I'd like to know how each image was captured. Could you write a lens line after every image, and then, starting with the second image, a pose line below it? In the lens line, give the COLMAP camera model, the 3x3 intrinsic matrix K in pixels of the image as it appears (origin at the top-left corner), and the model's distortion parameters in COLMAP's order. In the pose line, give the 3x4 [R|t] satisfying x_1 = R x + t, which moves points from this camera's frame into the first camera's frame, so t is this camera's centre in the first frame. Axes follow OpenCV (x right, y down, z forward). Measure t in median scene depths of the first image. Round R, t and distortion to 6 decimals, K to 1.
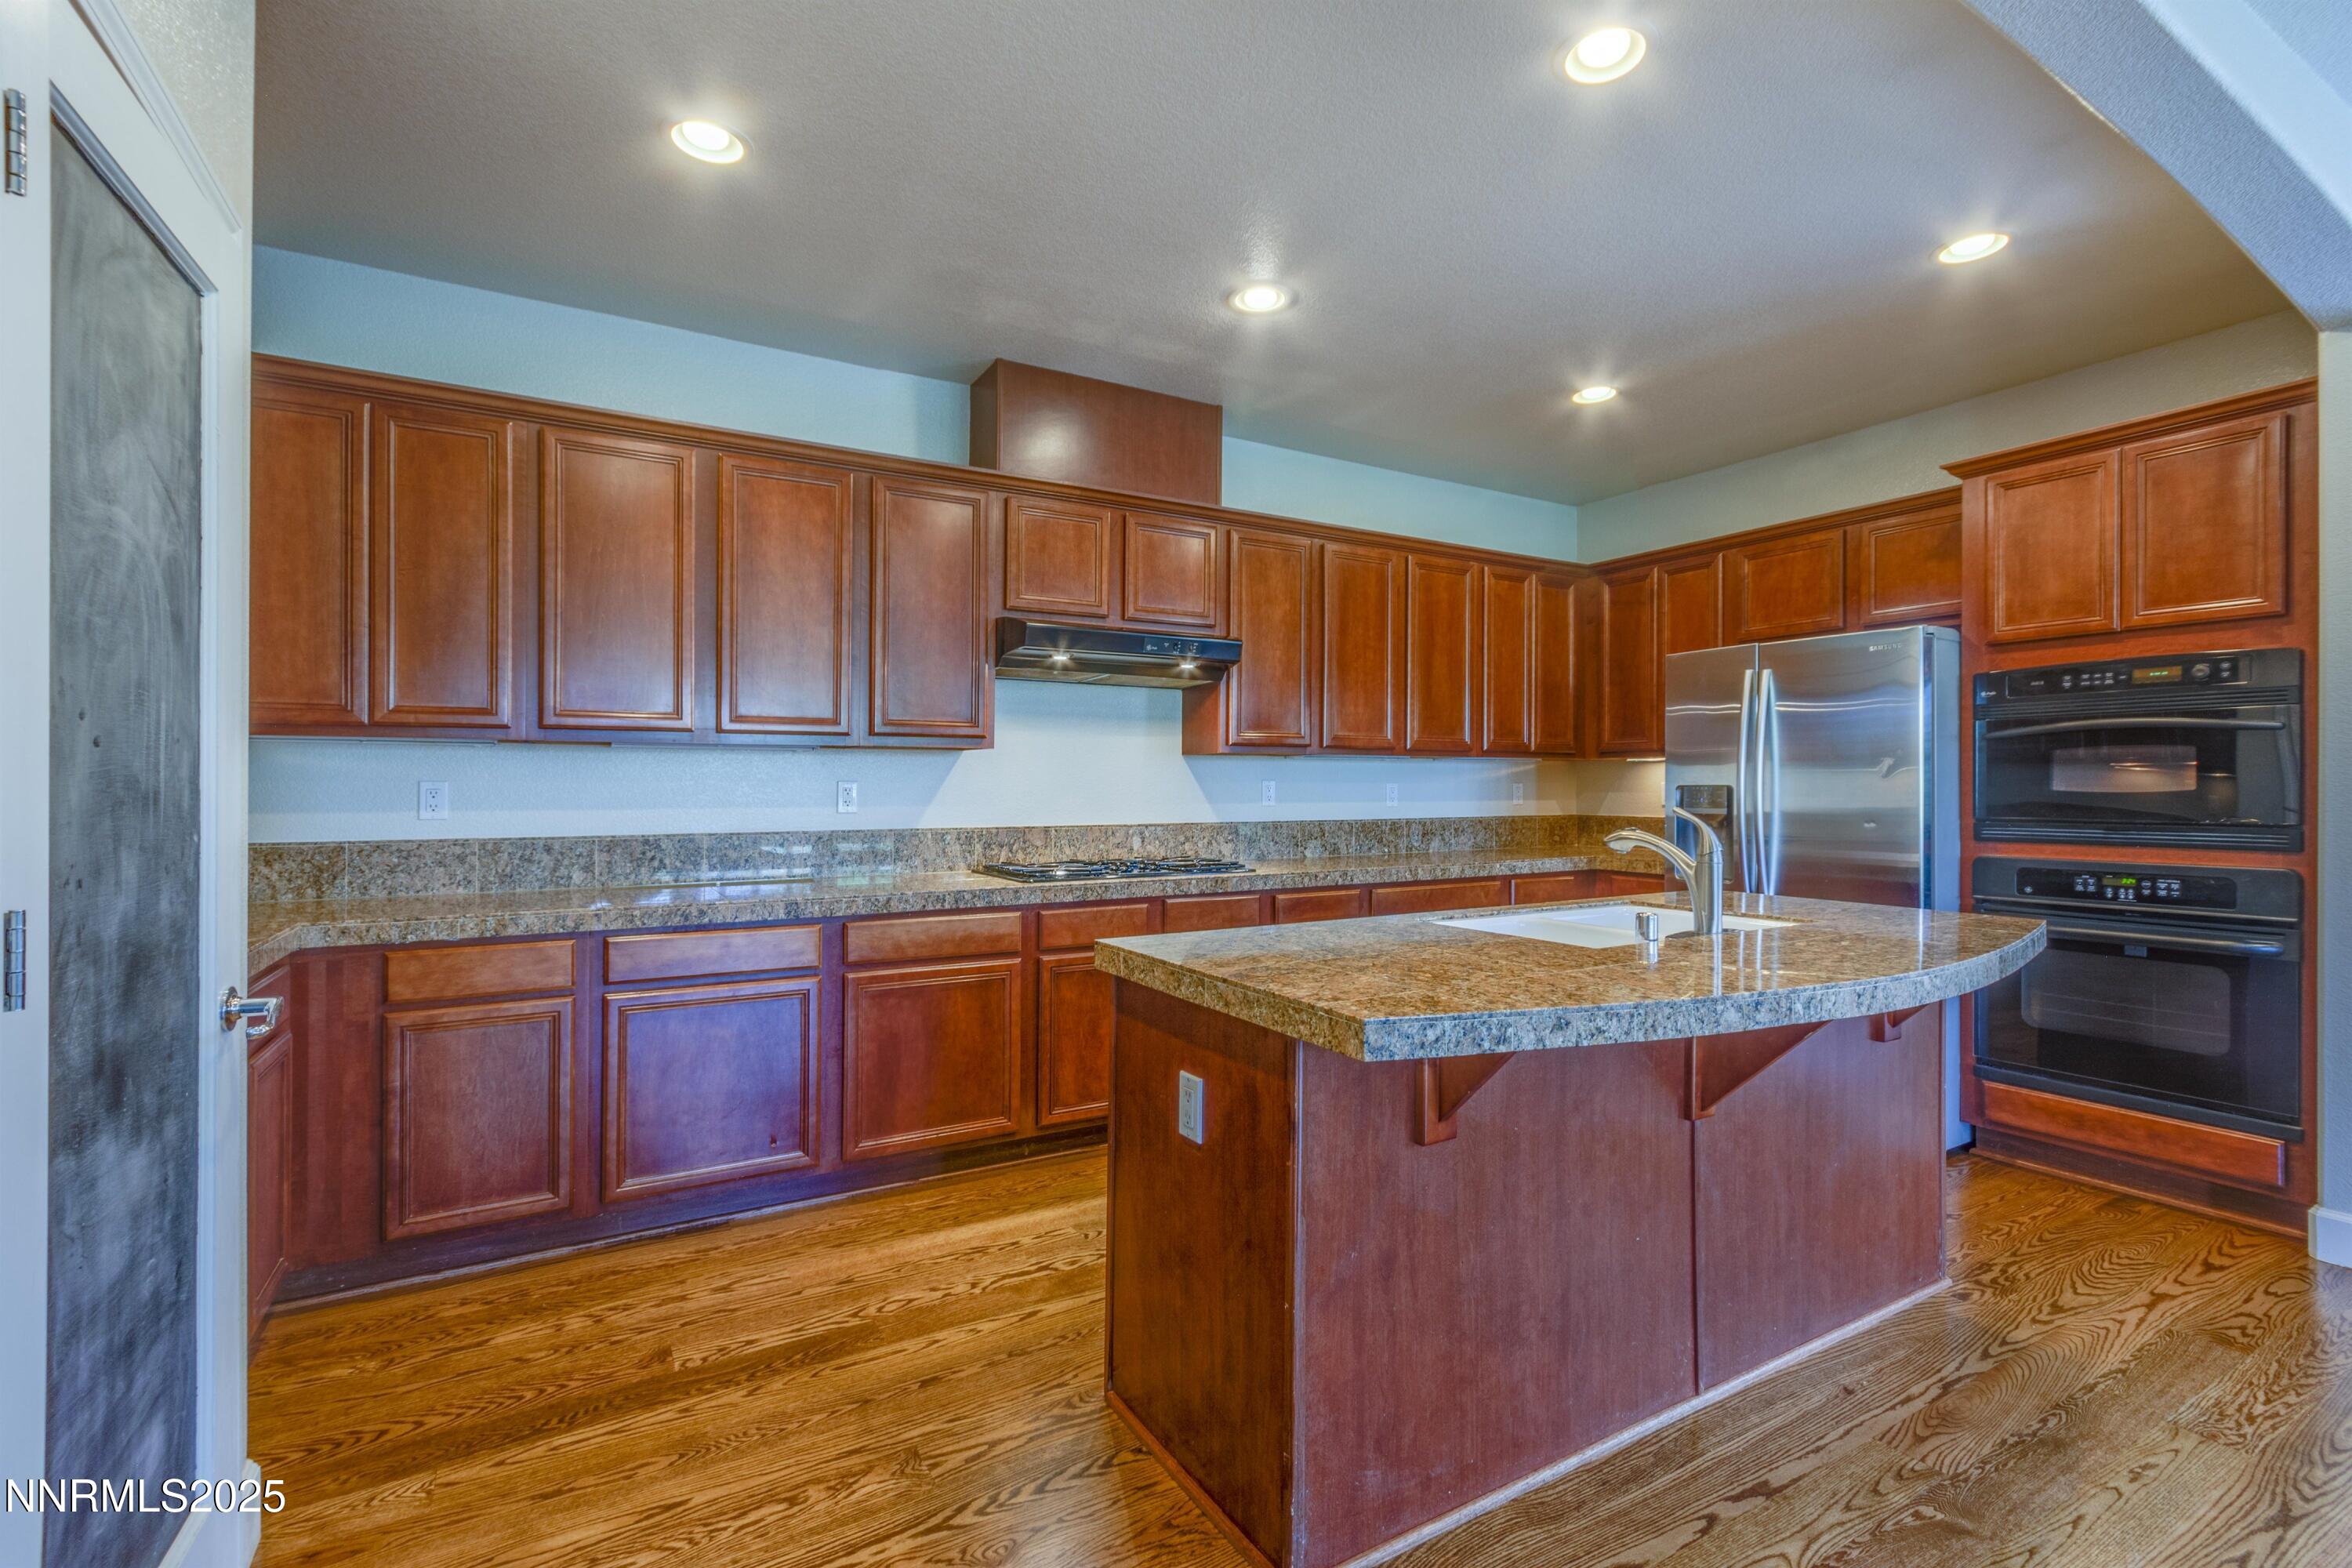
lens RADIAL K [[1076.8, 0, 1219.9], [0, 1076.8, 792.4], [0, 0, 1]] dist [0.006083, -0.002400]
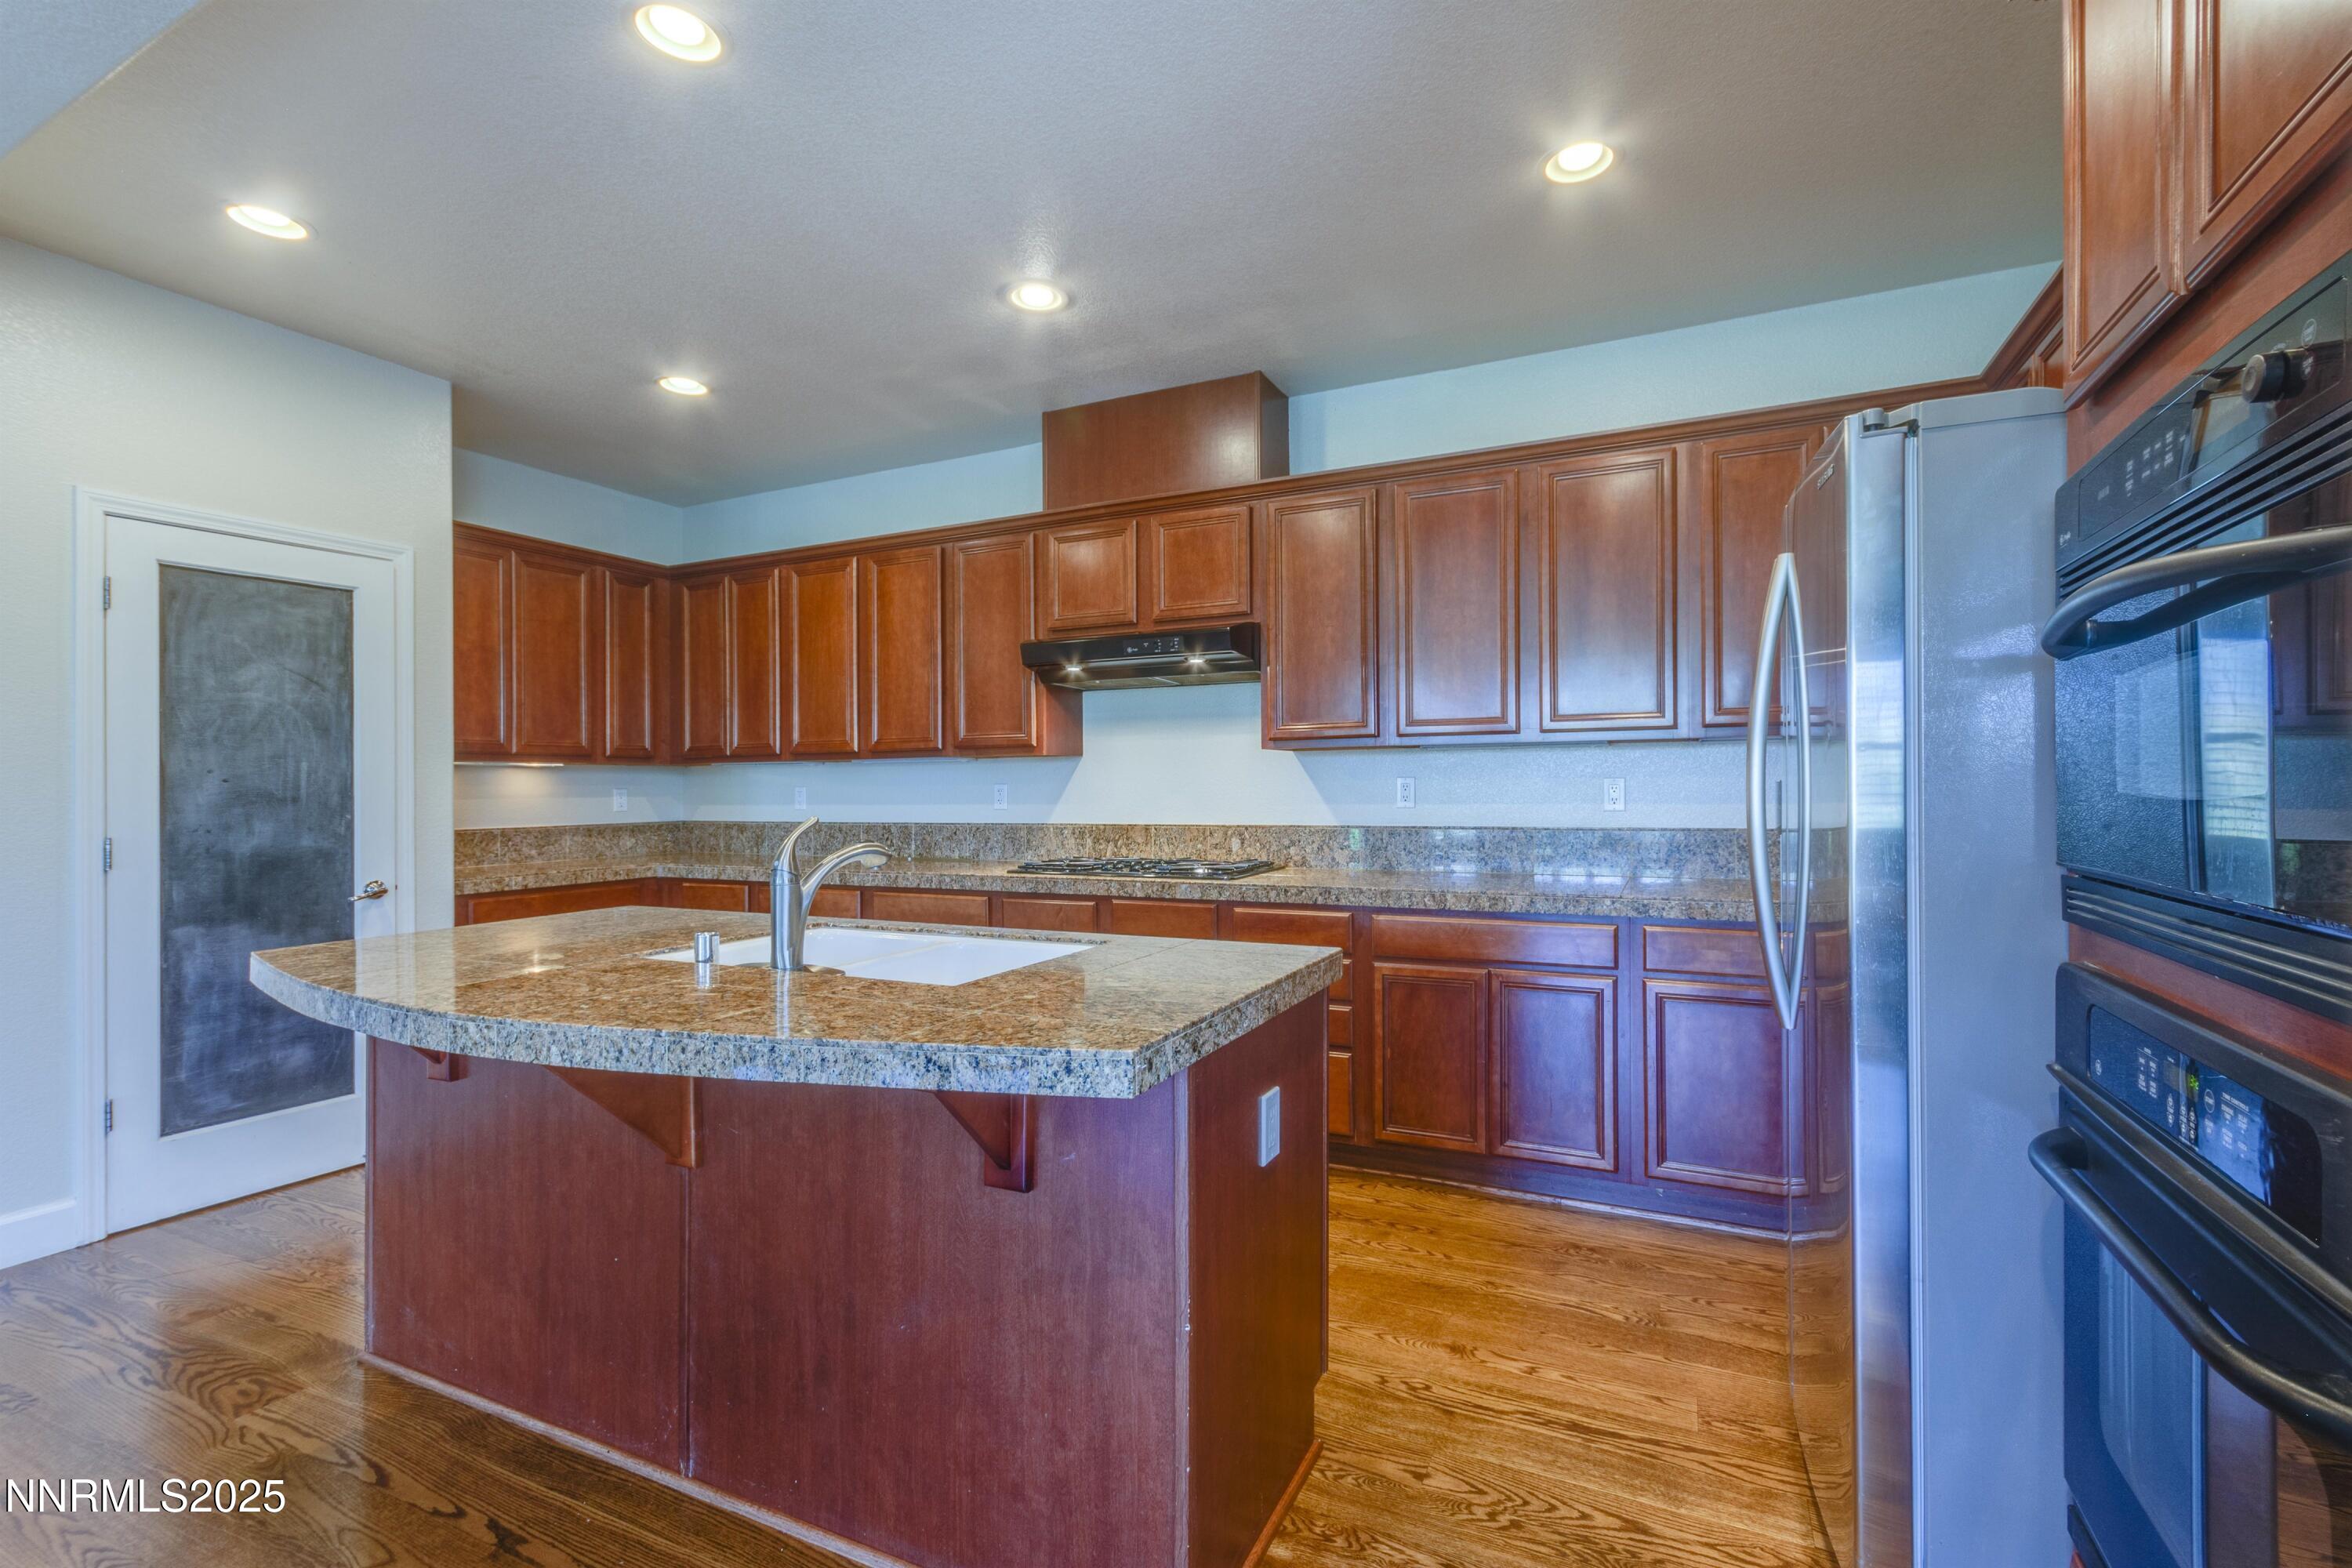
lens RADIAL K [[1076.8, 0, 1169.1], [0, 1076.8, 781.9], [0, 0, 1]] dist [0.006083, -0.002400]
pose [[0.533053, -0.008035, -0.846044, 0.769978], [0.004427, 0.999968, -0.006708, -0.003466], [0.846070, -0.000170, 0.533072, 0.470340]]
